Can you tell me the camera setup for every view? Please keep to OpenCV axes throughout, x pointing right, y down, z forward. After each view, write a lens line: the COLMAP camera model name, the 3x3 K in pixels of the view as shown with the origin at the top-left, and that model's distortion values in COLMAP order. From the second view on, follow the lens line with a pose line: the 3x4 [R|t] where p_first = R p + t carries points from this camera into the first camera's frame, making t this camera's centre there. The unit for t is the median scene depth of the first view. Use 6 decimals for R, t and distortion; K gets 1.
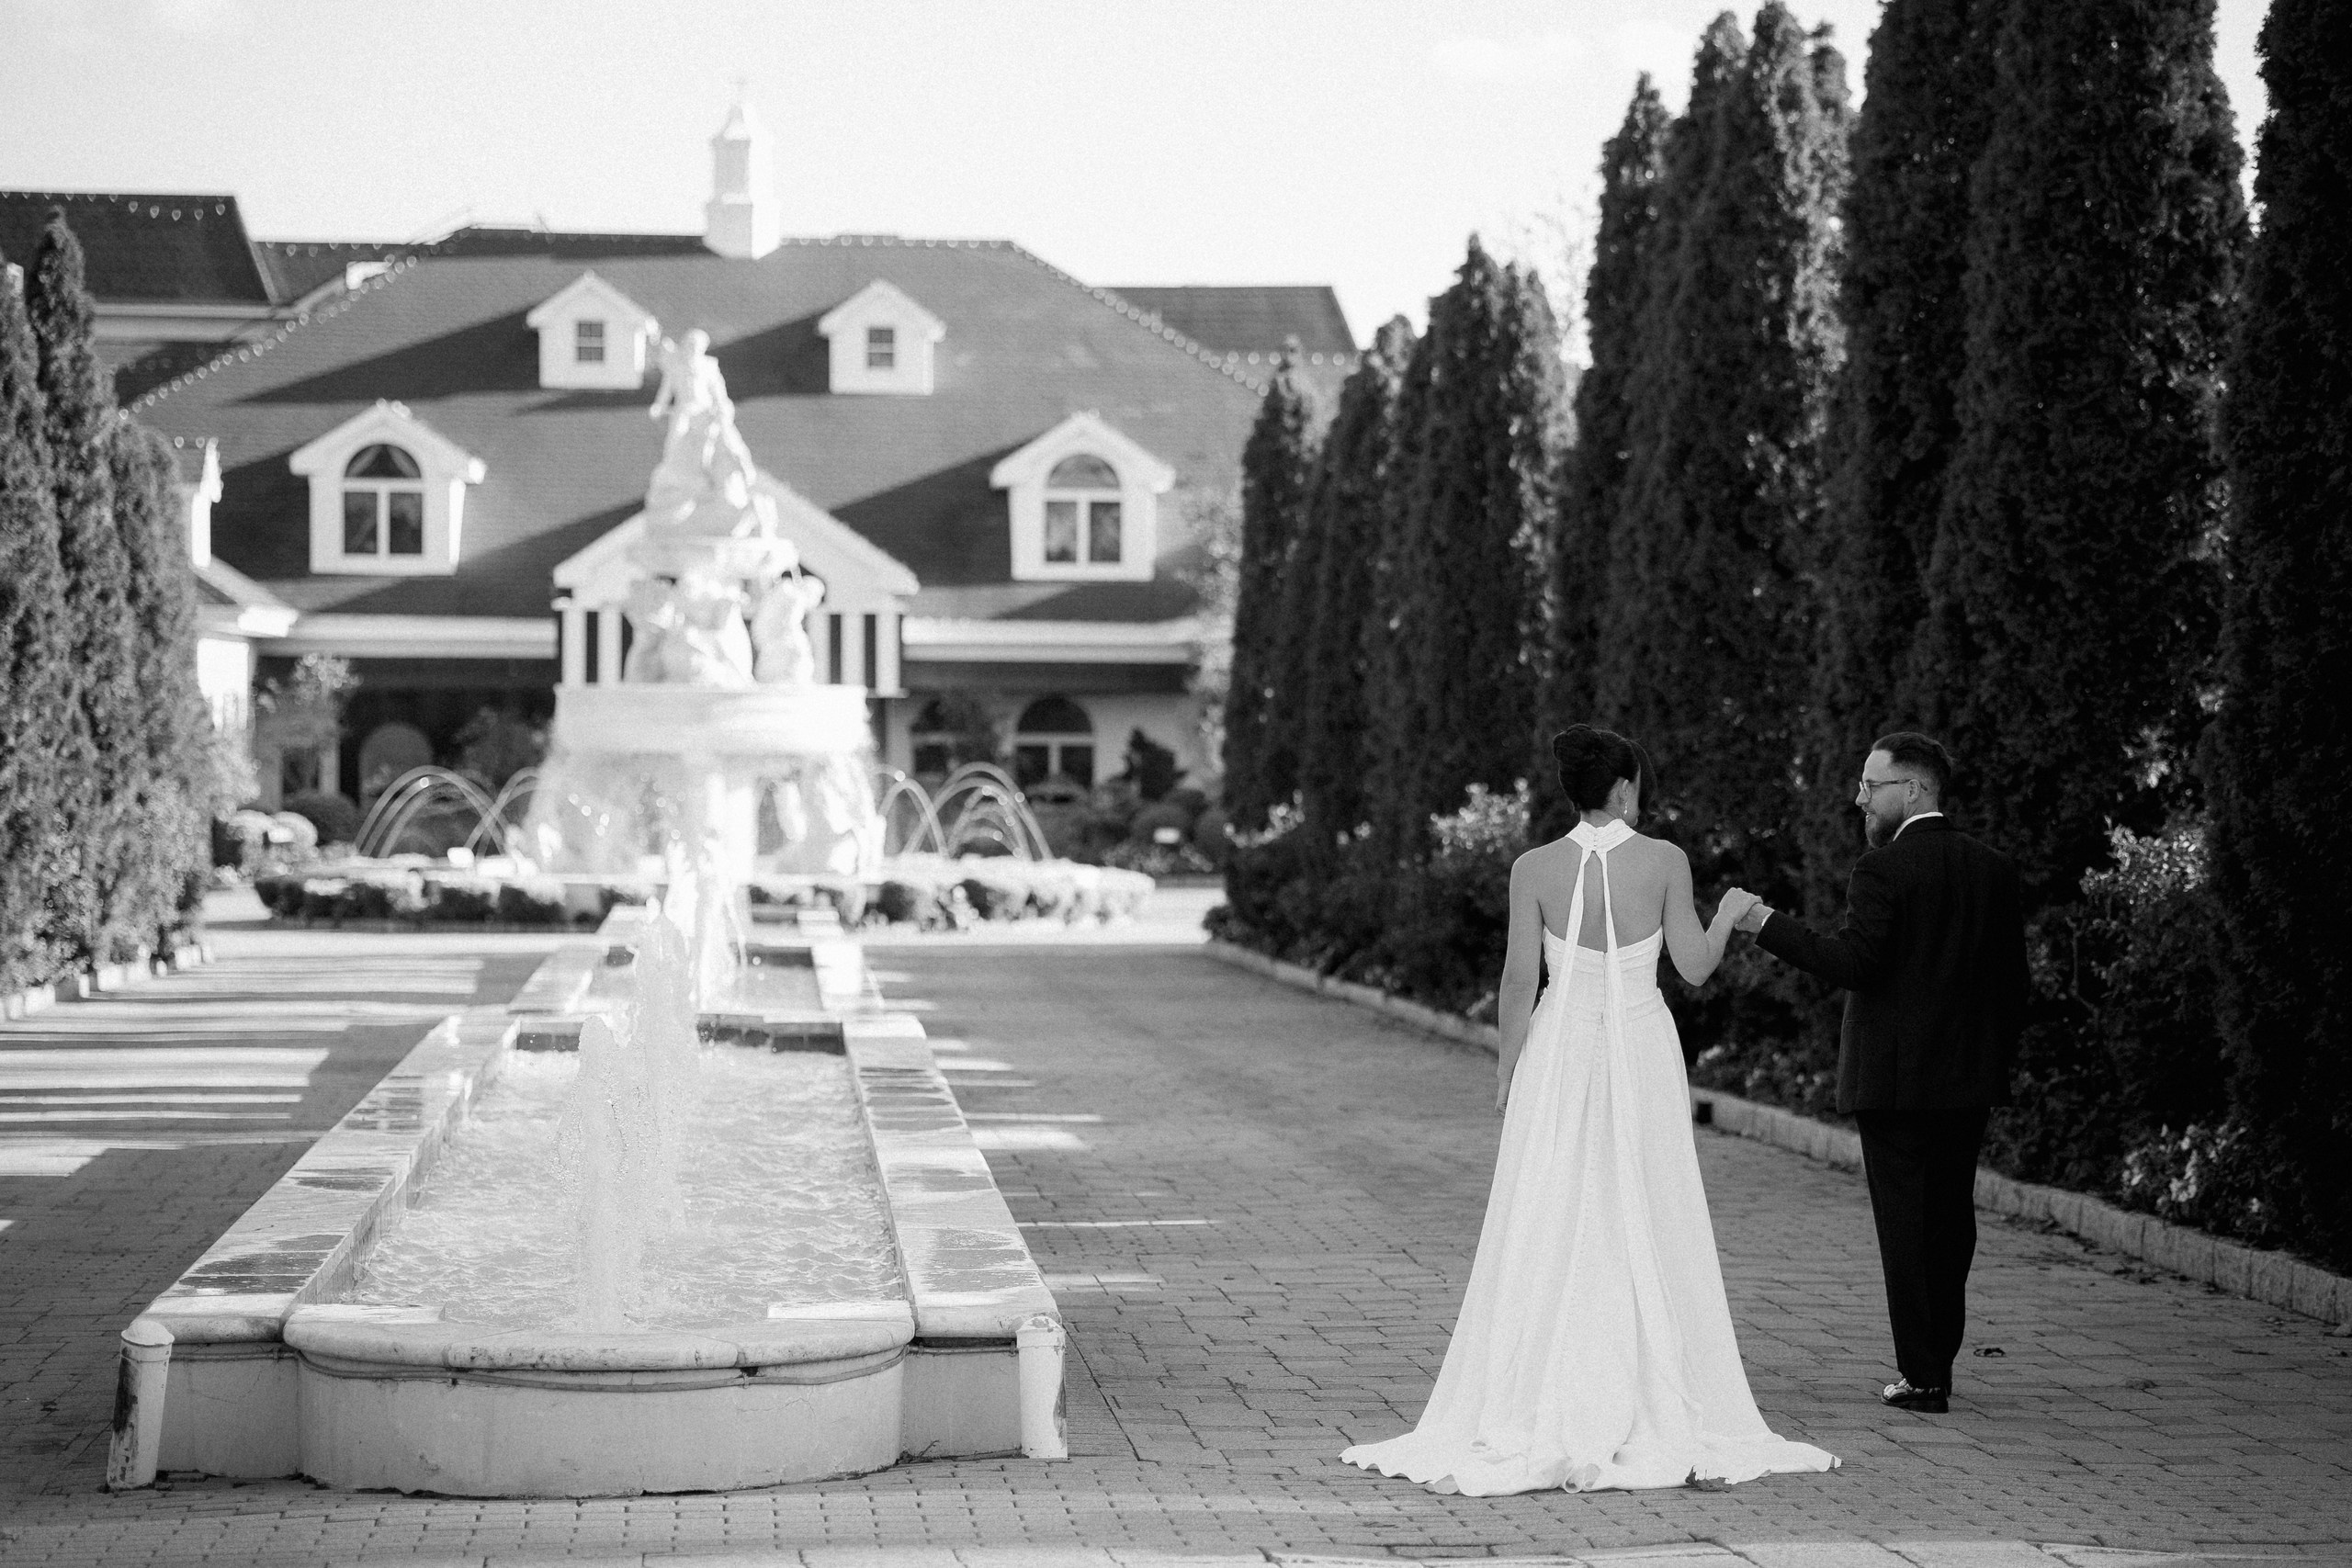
lens RADIAL K [[6040.6, 0, 1219.0], [0, 6040.6, 831.2], [0, 0, 1]] dist [0.424099, -0.529582]
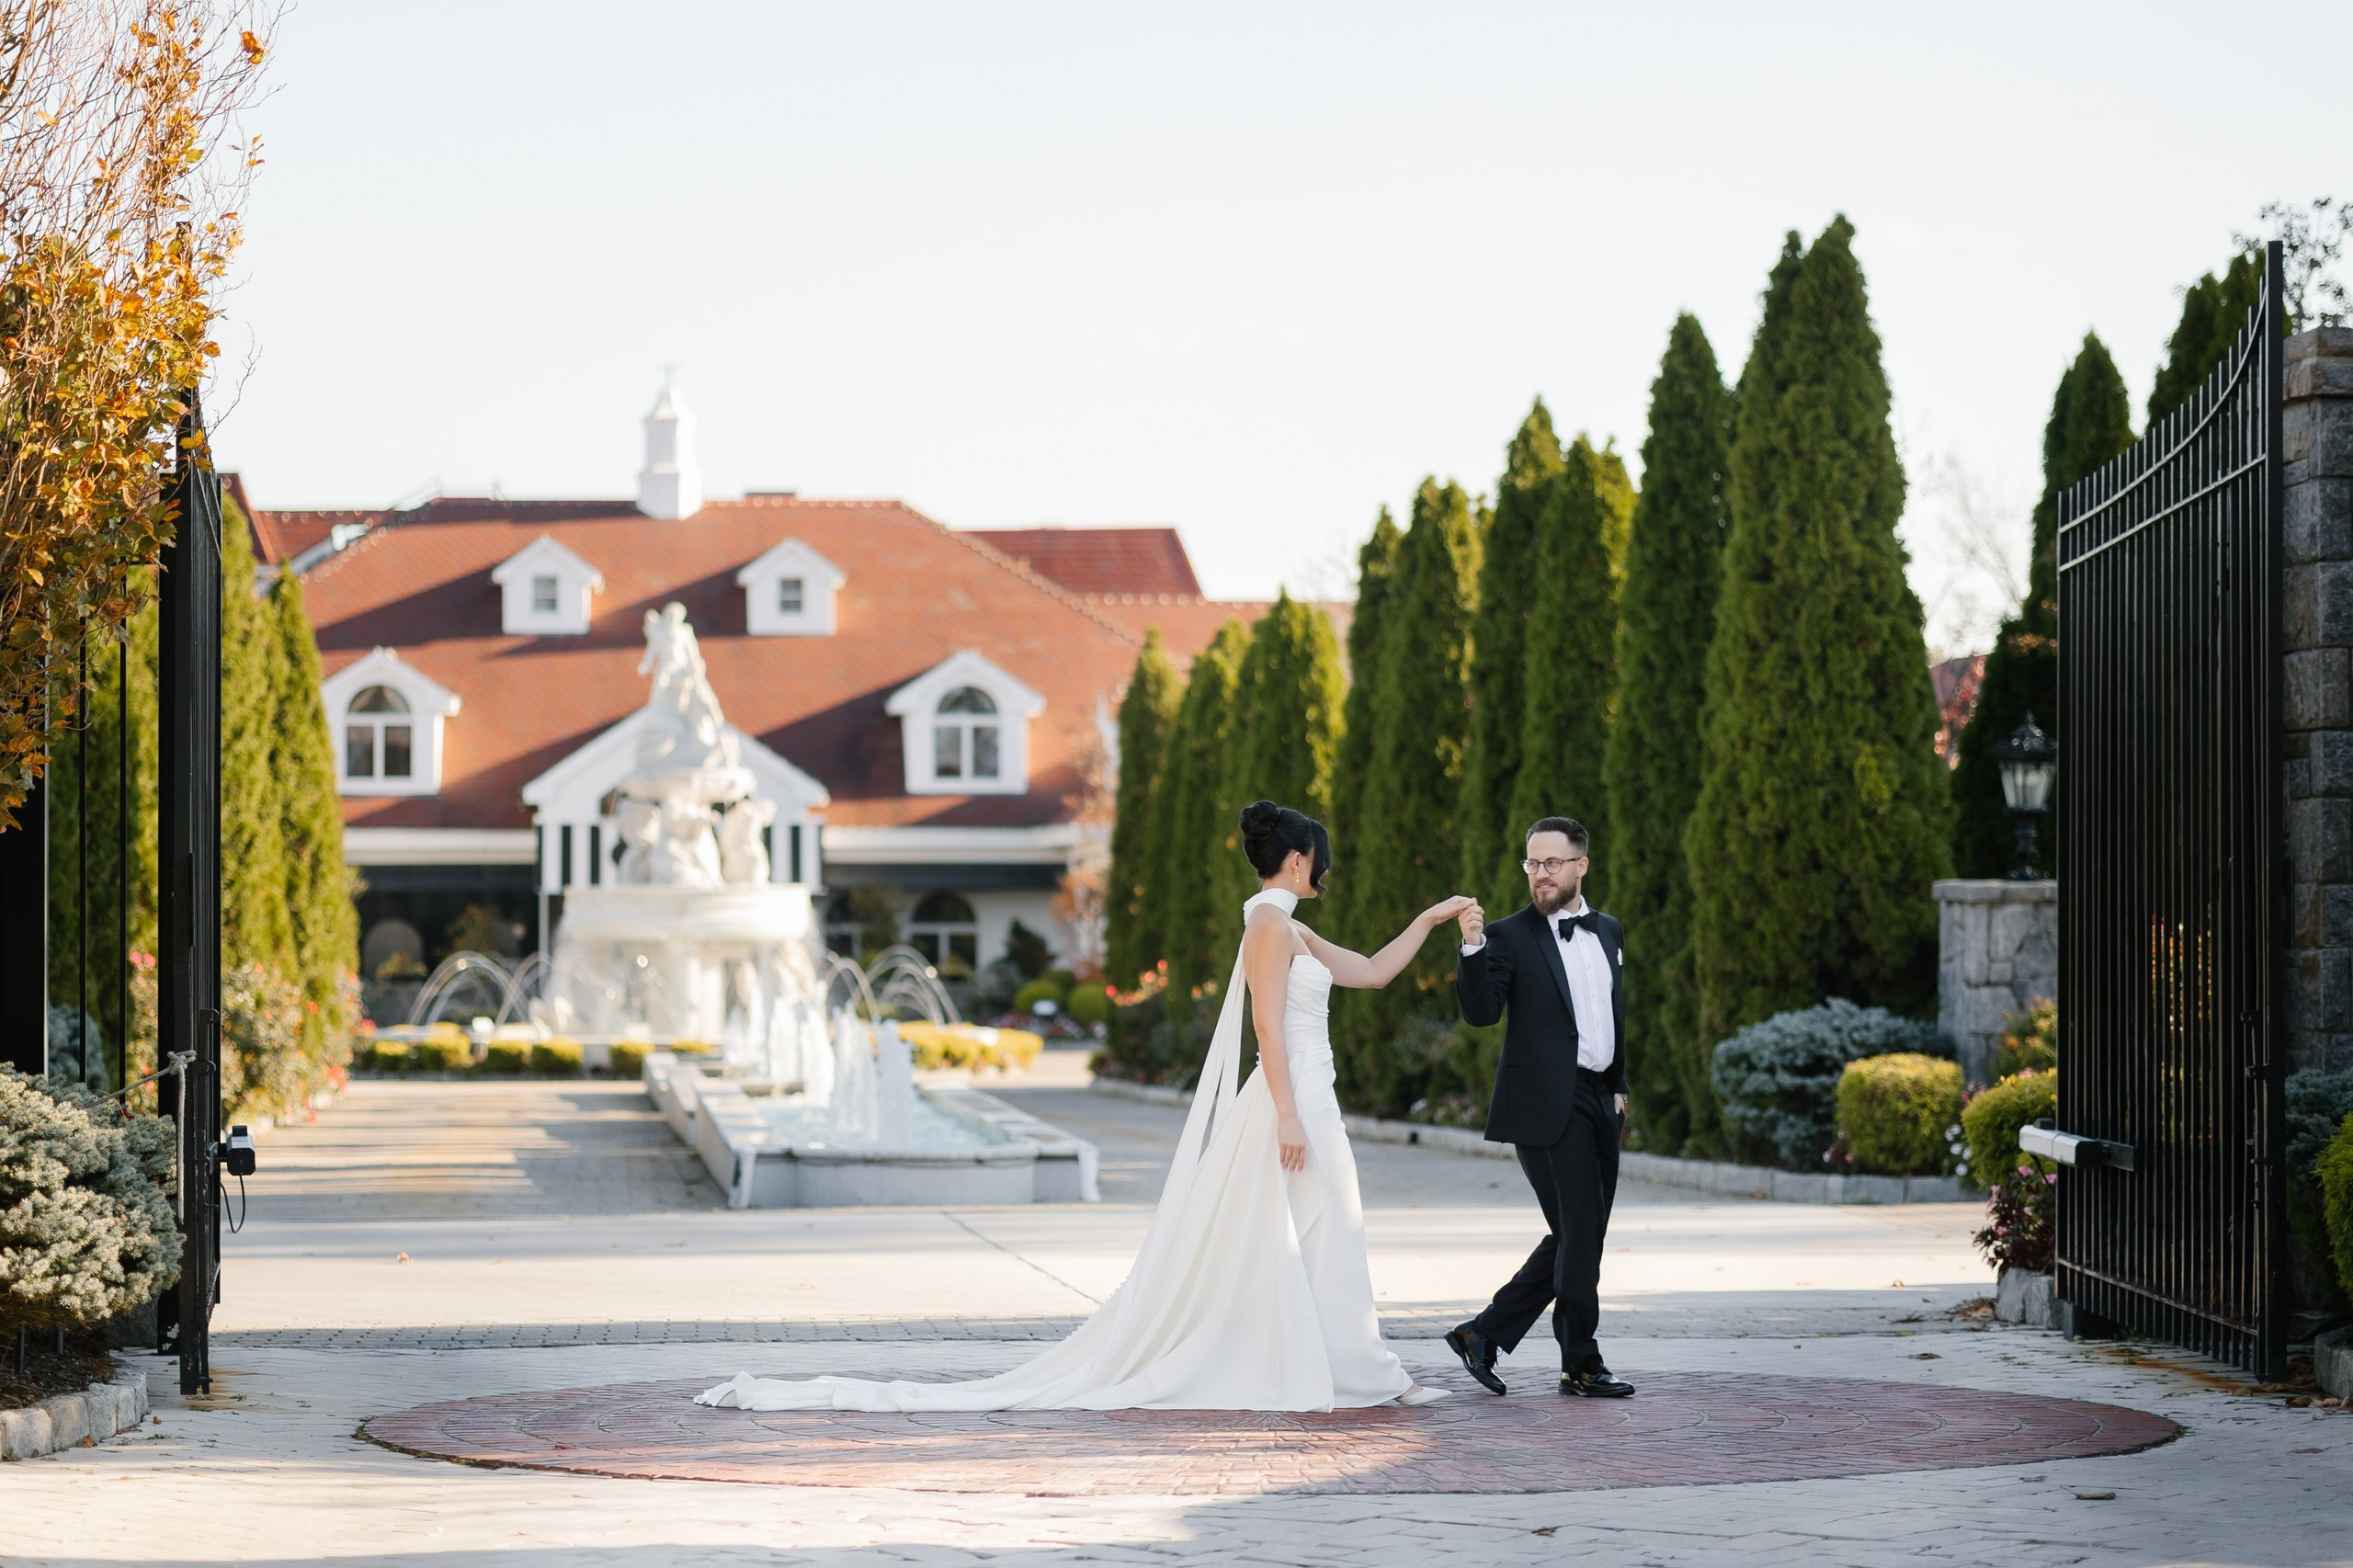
lens RADIAL K [[6155.9, 0, 989.2], [0, 6155.9, 788.1], [0, 0, 1]] dist [-0.041635, 0.220511]
pose [[0.999916, -0.007188, -0.010826, -0.009073], [0.006764, 0.999228, -0.038687, 0.006512], [0.011096, 0.038610, 0.999193, -0.333790]]
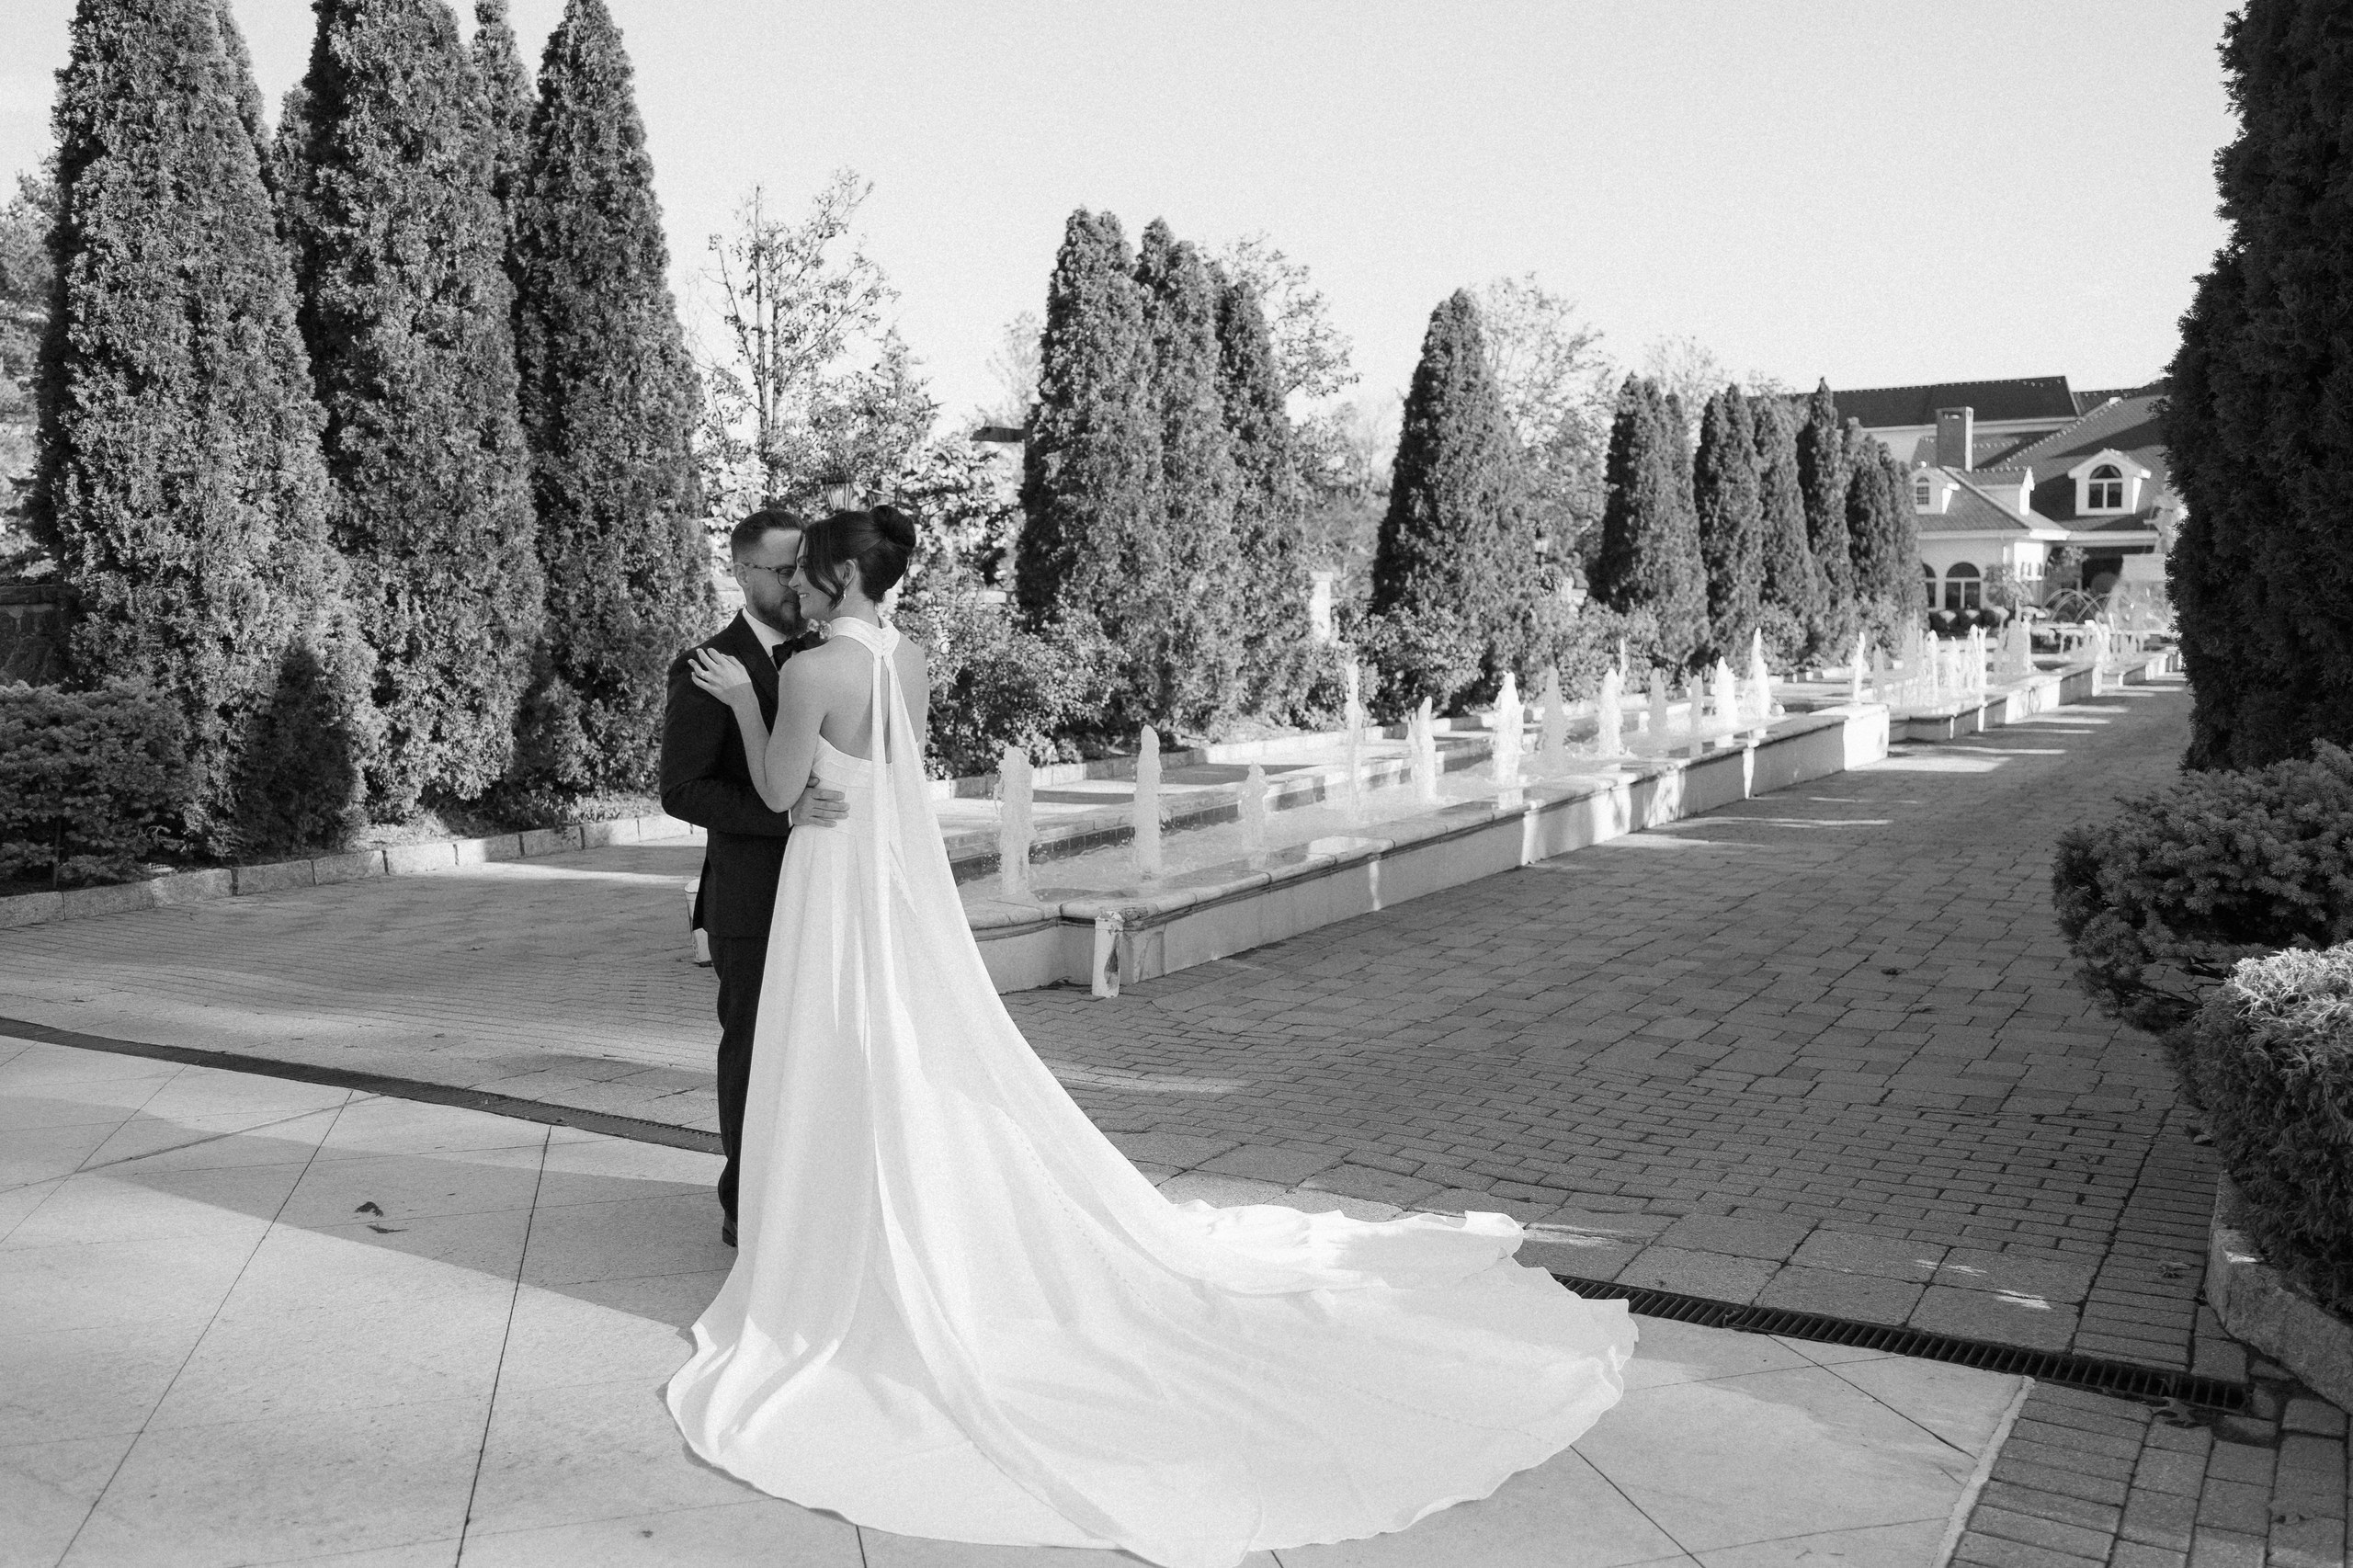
lens RADIAL K [[1967.8, 0, 1176.5], [0, 1967.8, 784.0], [0, 0, 1]] dist [-0.003125, -0.009275]
pose [[0.810412, 0.040321, -0.584471, 0.066147], [0.009734, 0.996565, 0.082246, -0.000147], [0.585779, -0.072342, 0.807236, 0.122227]]
